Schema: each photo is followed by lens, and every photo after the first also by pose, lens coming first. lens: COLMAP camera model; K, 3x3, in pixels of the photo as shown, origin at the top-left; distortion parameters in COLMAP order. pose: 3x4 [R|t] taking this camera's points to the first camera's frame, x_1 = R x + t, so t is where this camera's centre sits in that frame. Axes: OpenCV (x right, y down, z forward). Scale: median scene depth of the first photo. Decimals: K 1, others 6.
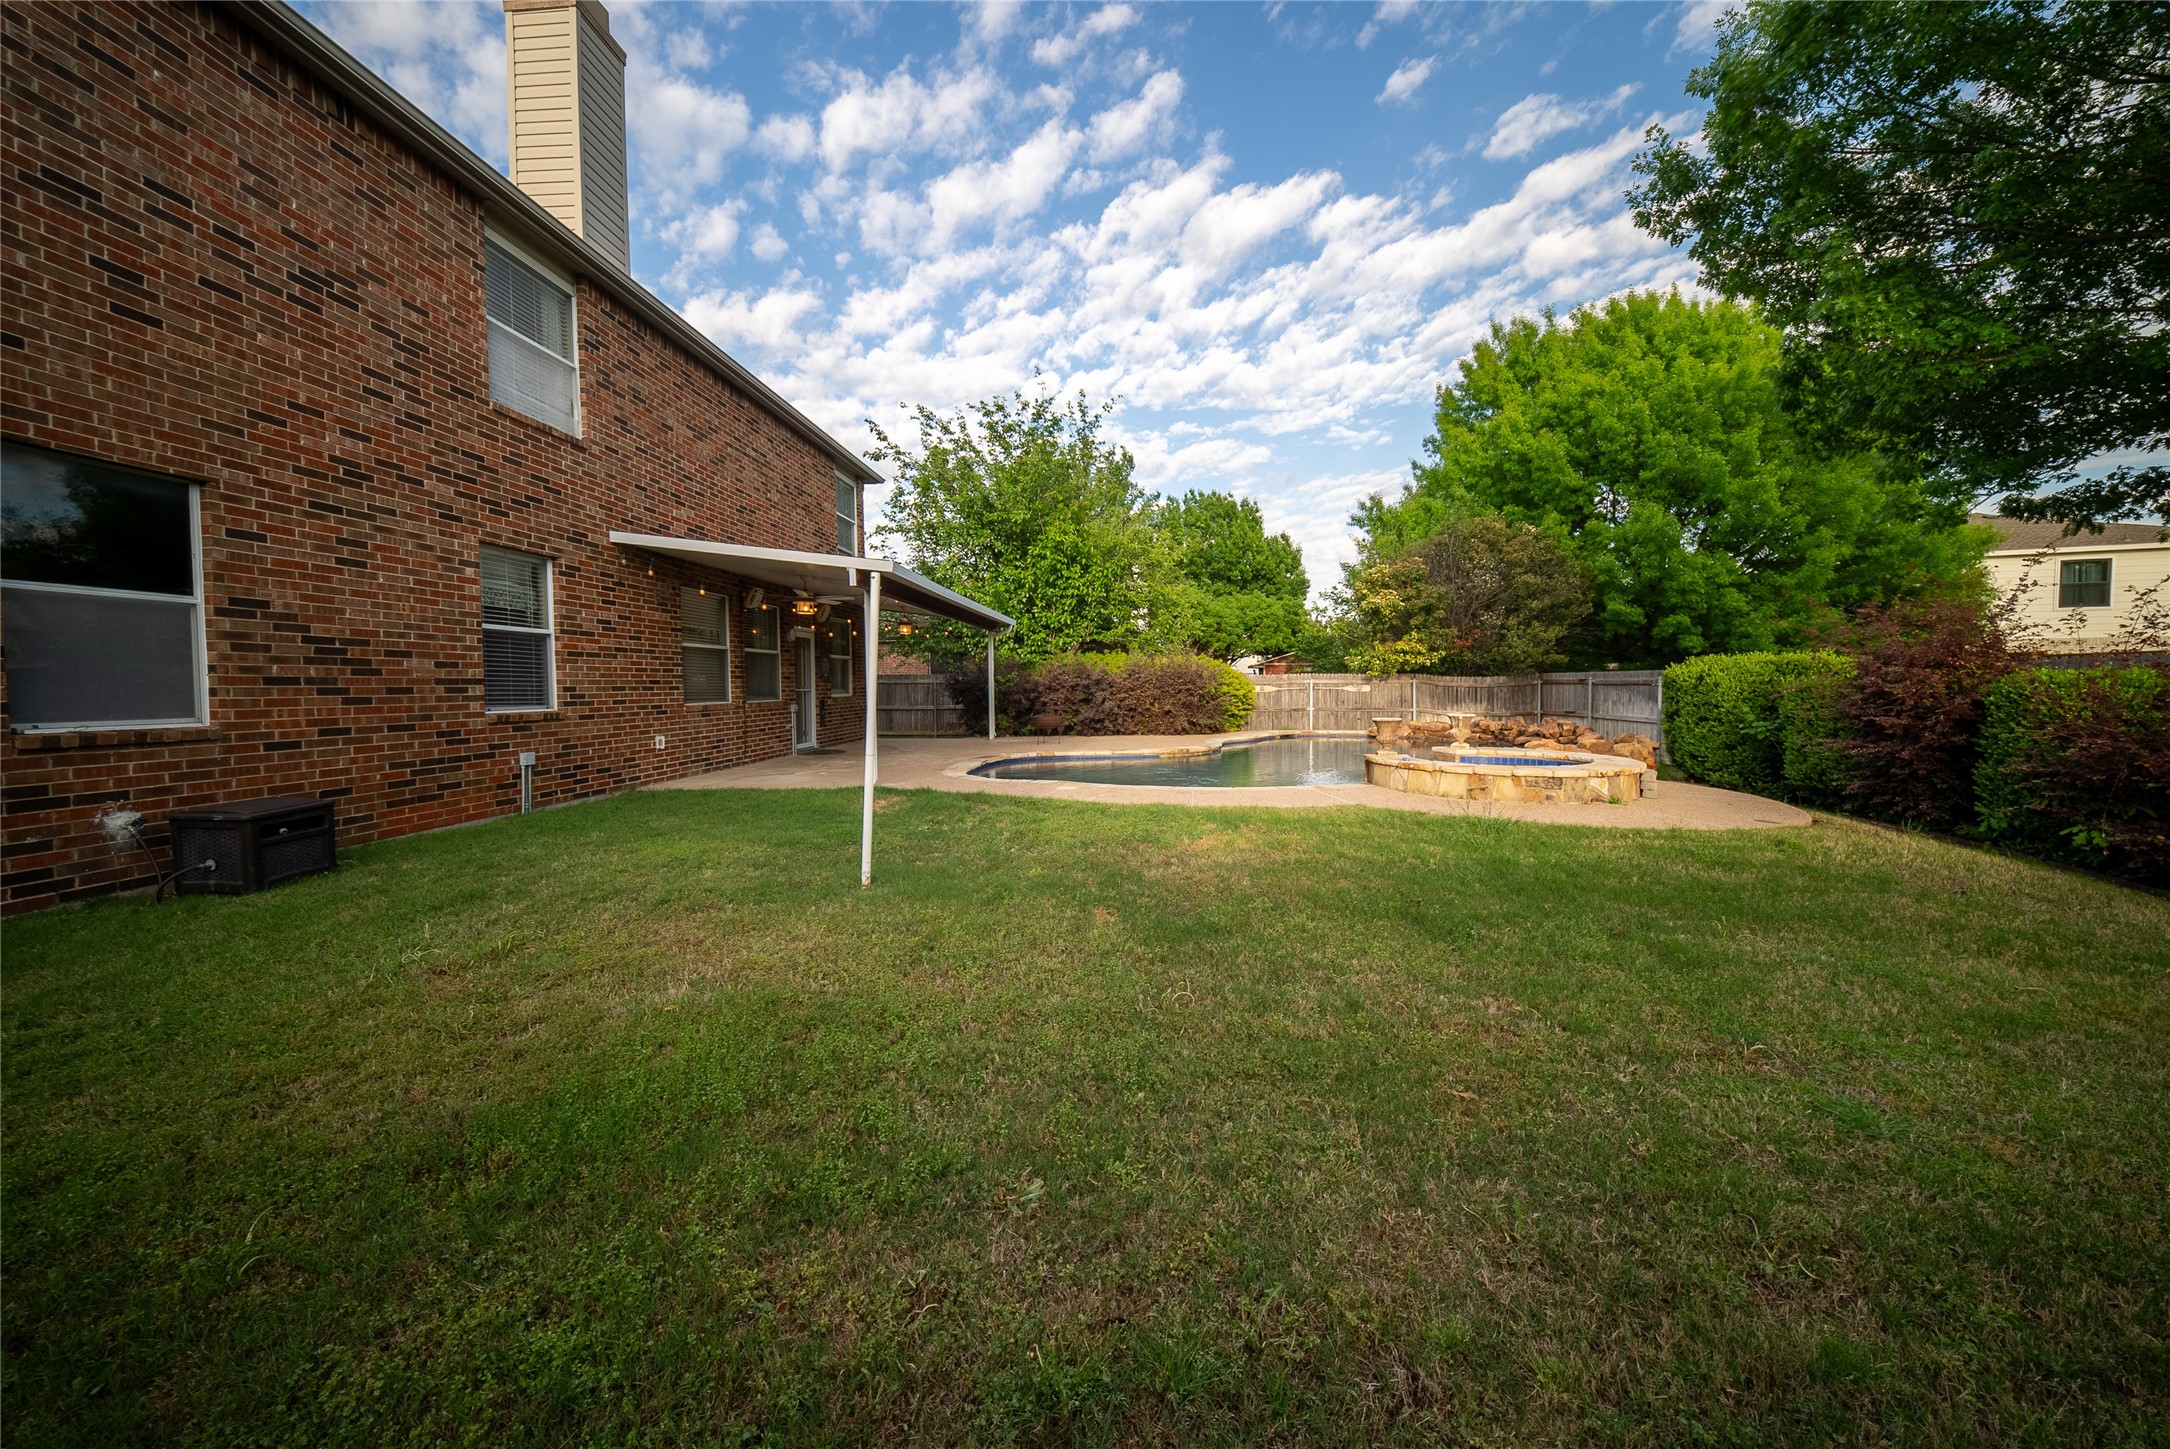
lens RADIAL K [[775.1, 0, 1097.5], [0, 775.1, 712.8], [0, 0, 1]] dist [0.007858, -0.005319]
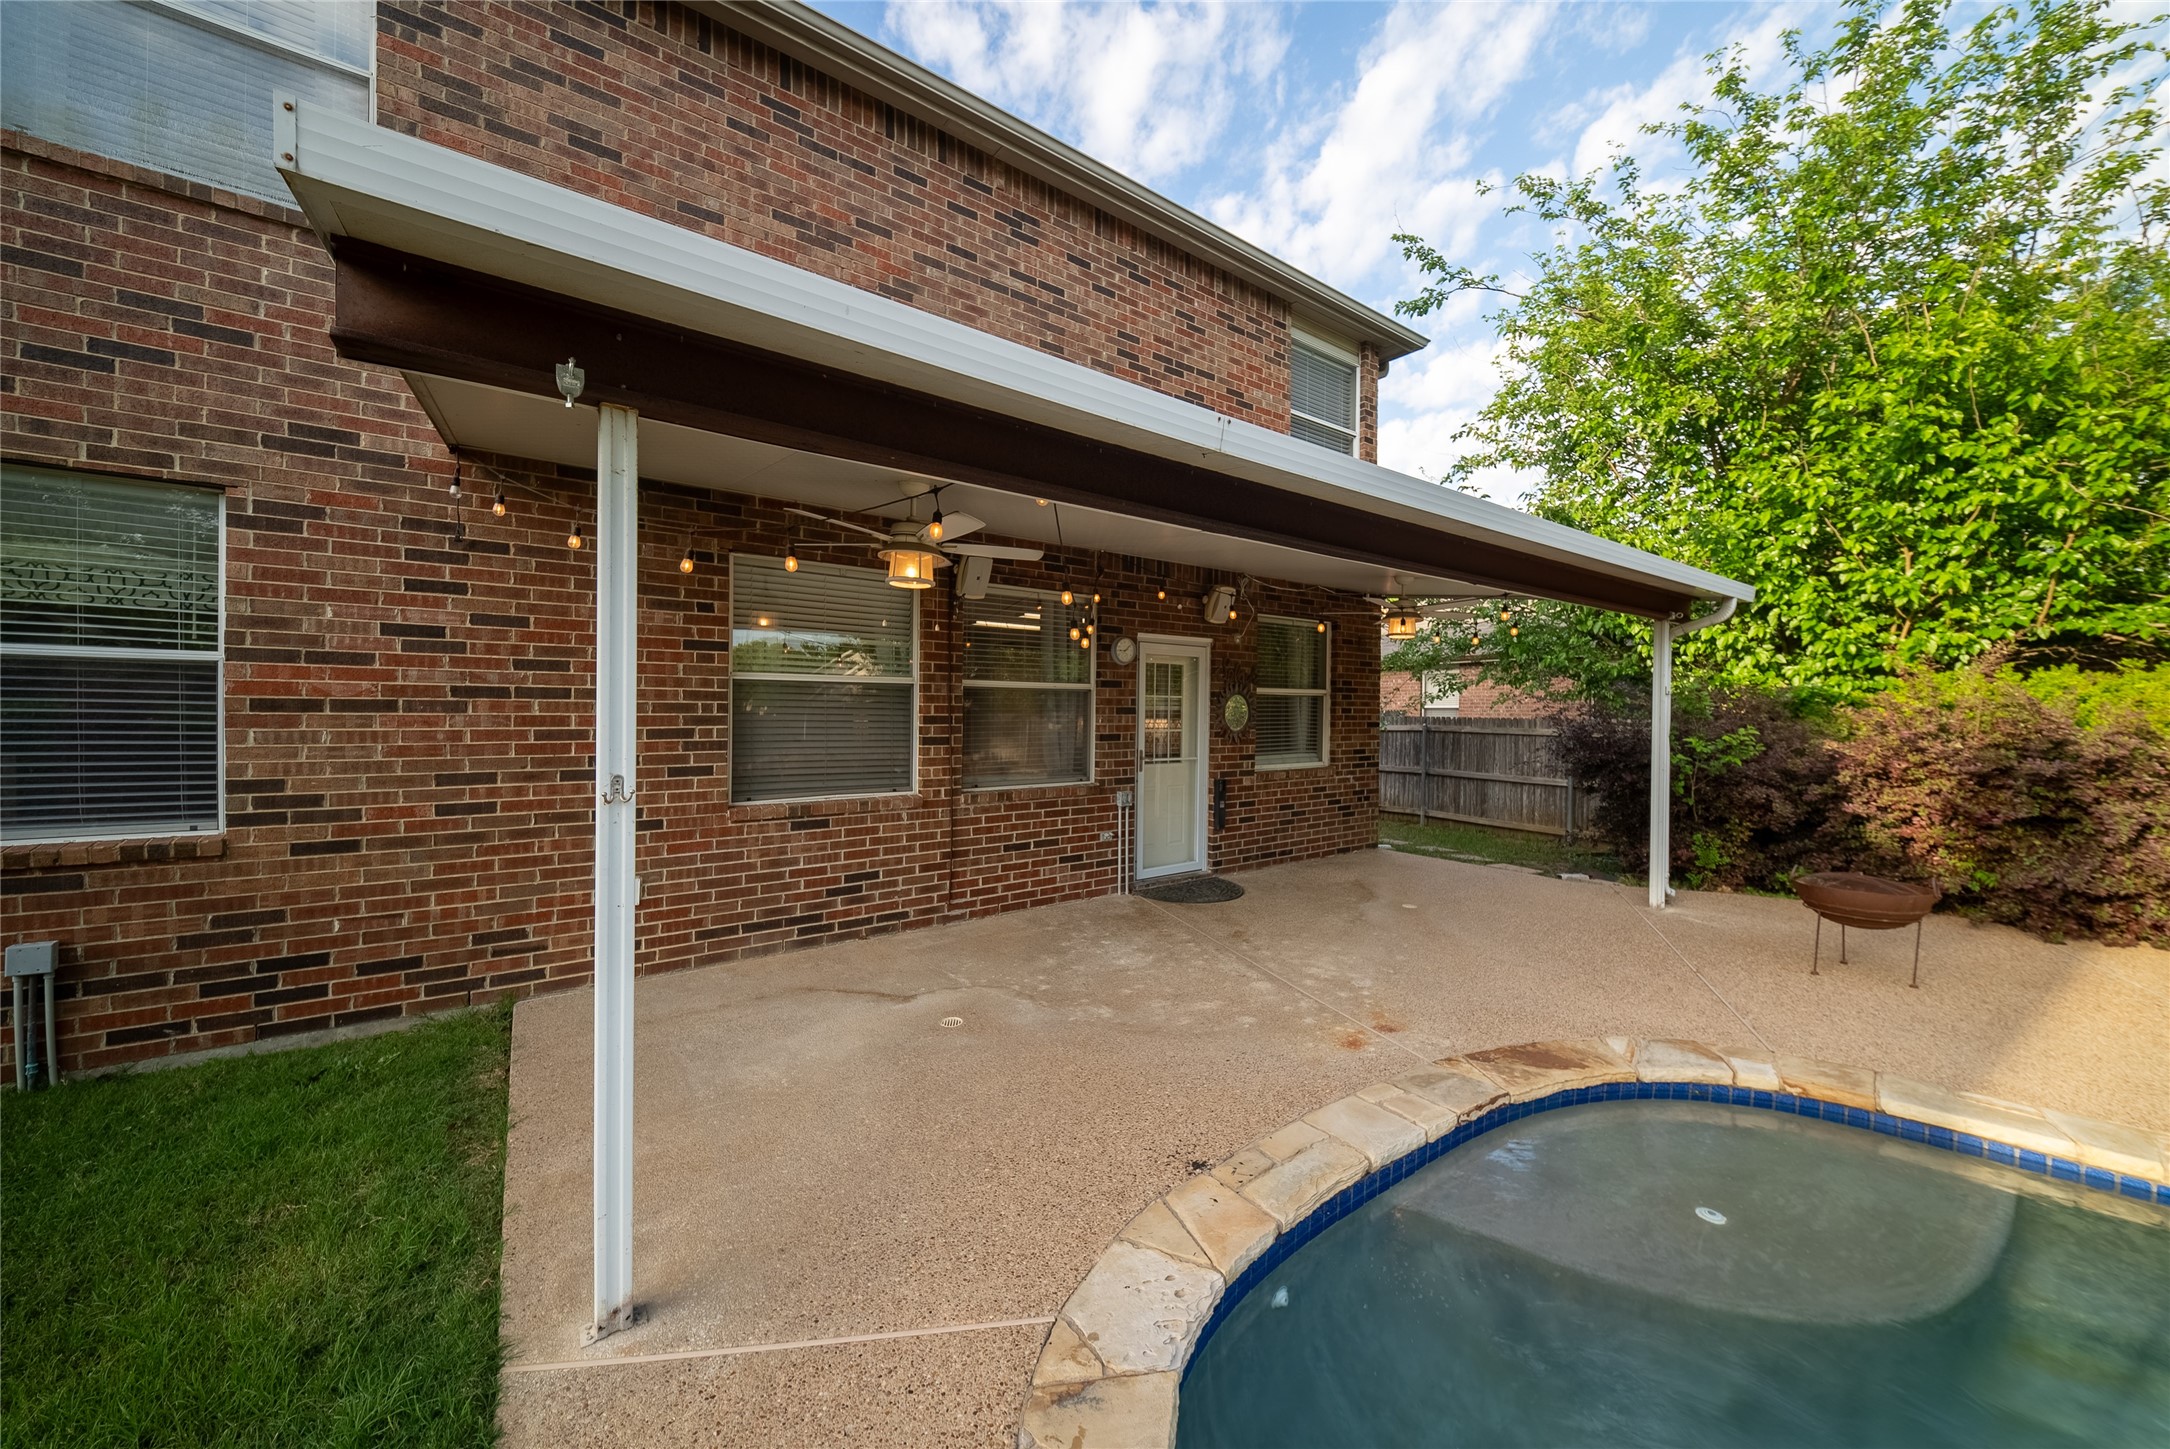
lens RADIAL K [[777.3, 0, 1074.5], [0, 777.3, 724.7], [0, 0, 1]] dist [0.002508, -0.004853]
pose [[0.635763, 0.023219, -0.771535, -0.024453], [-0.040403, 0.999178, -0.003224, -0.038583], [0.770826, 0.033222, 0.636178, 0.505692]]
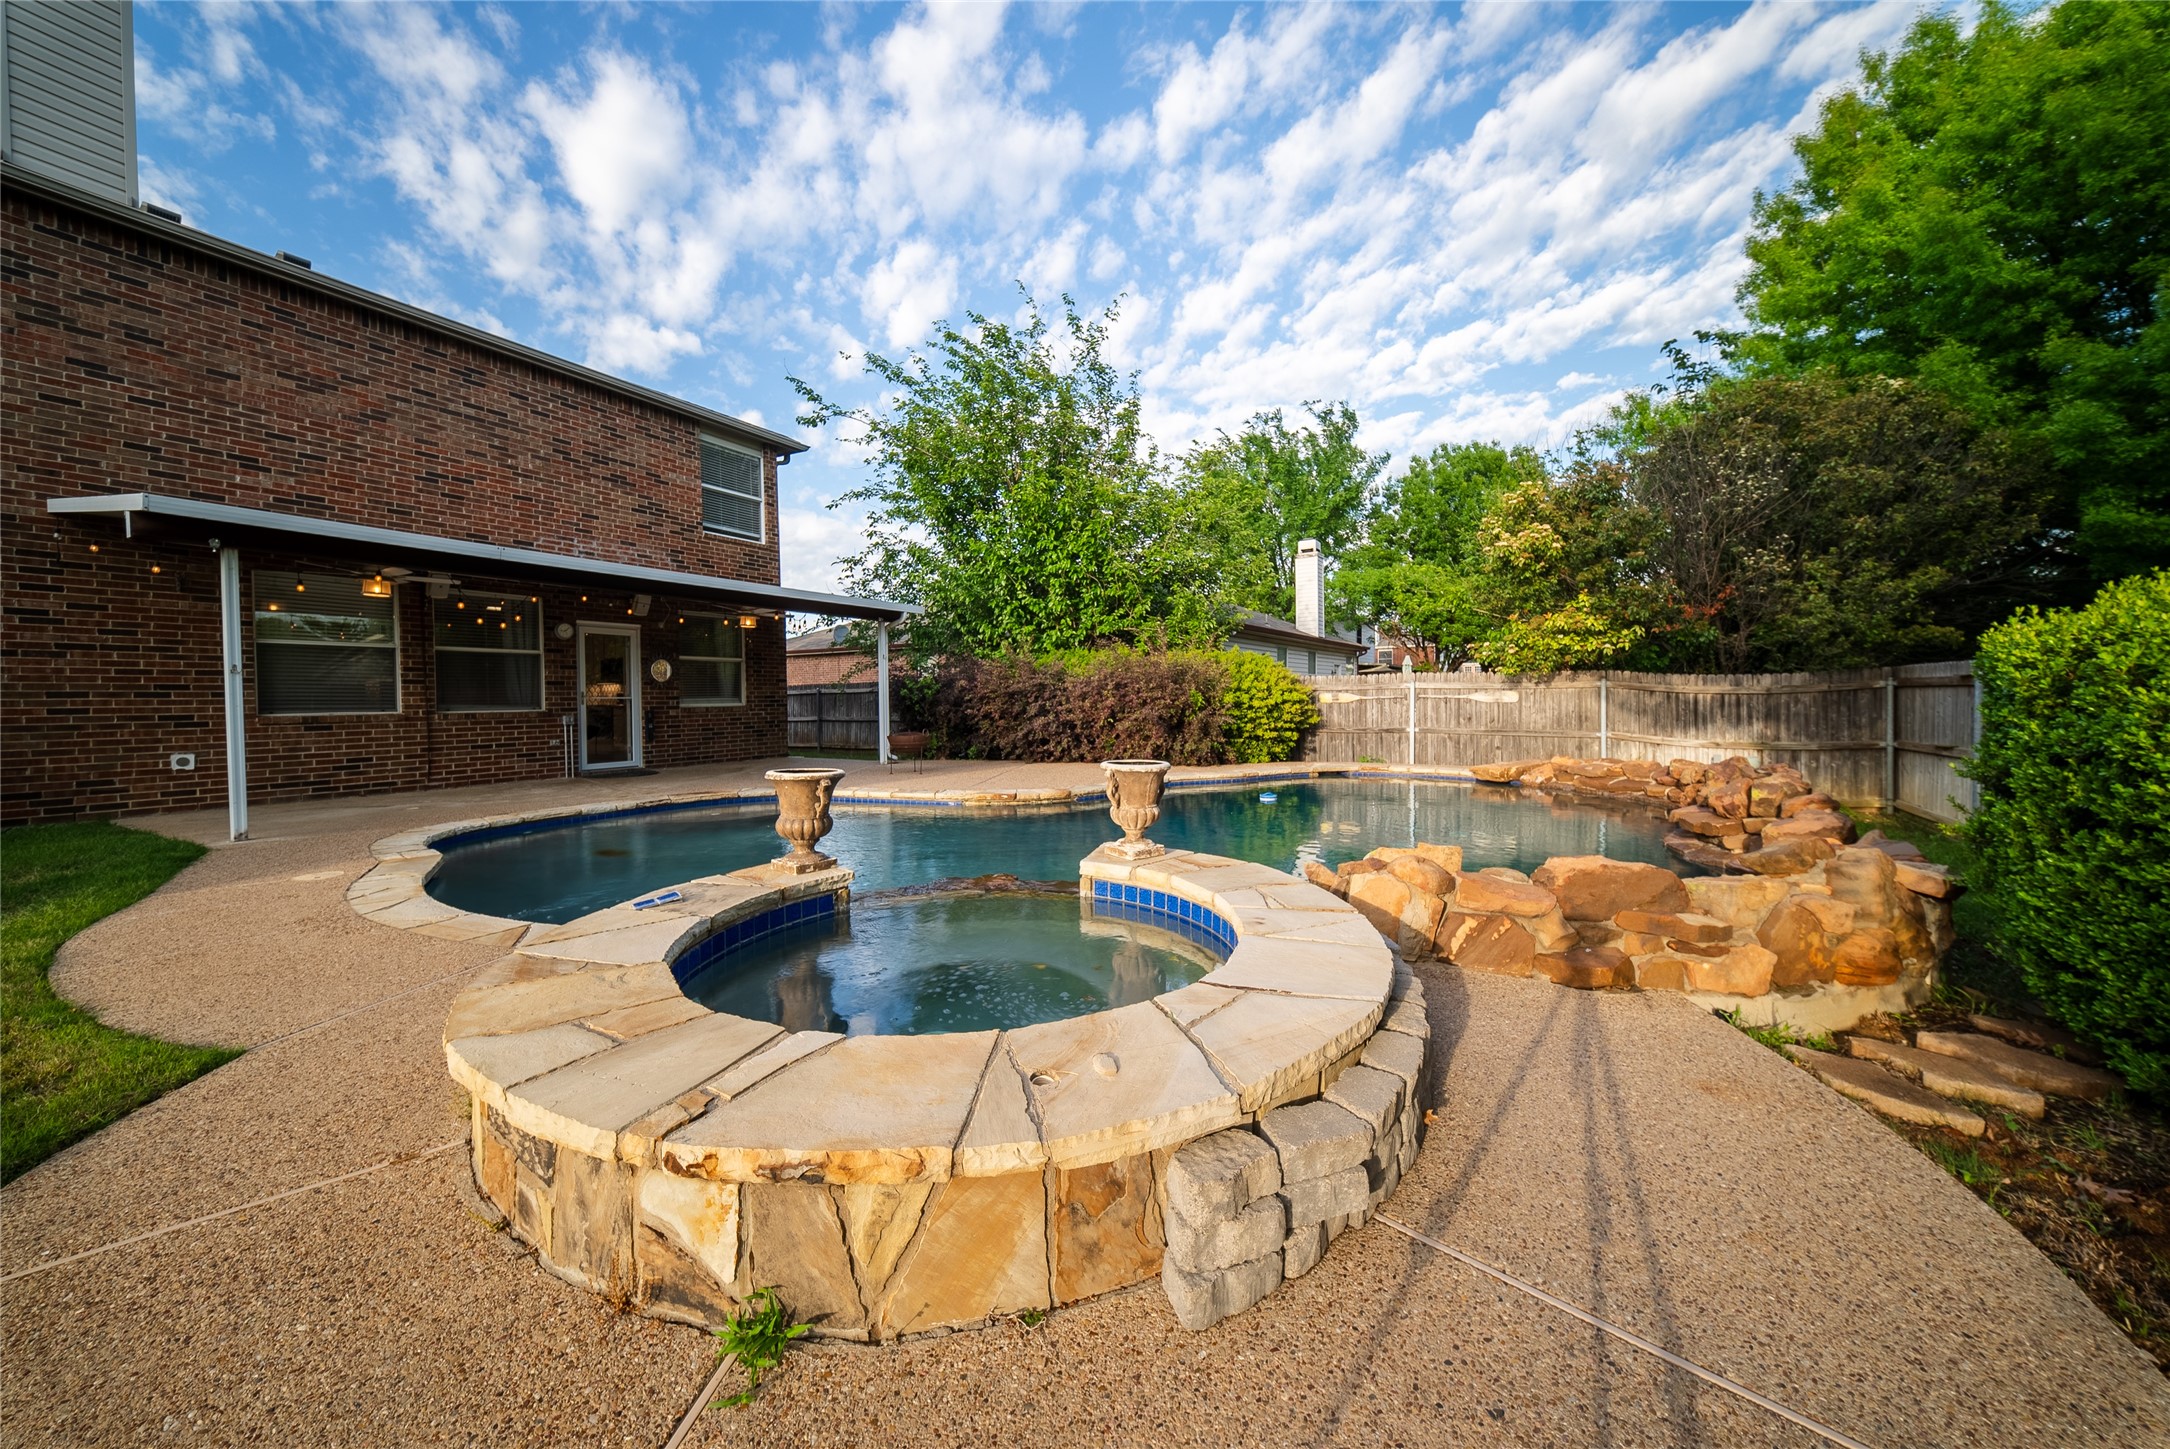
lens RADIAL K [[781.1, 0, 1085.0], [0, 781.1, 724.5], [0, 0, 1]] dist [-0.018947, 0.002925]
pose [[0.904618, 0.013651, -0.426004, 0.348616], [-0.013774, 0.999901, 0.002791, -0.008719], [0.426000, 0.003343, 0.904717, 0.377142]]
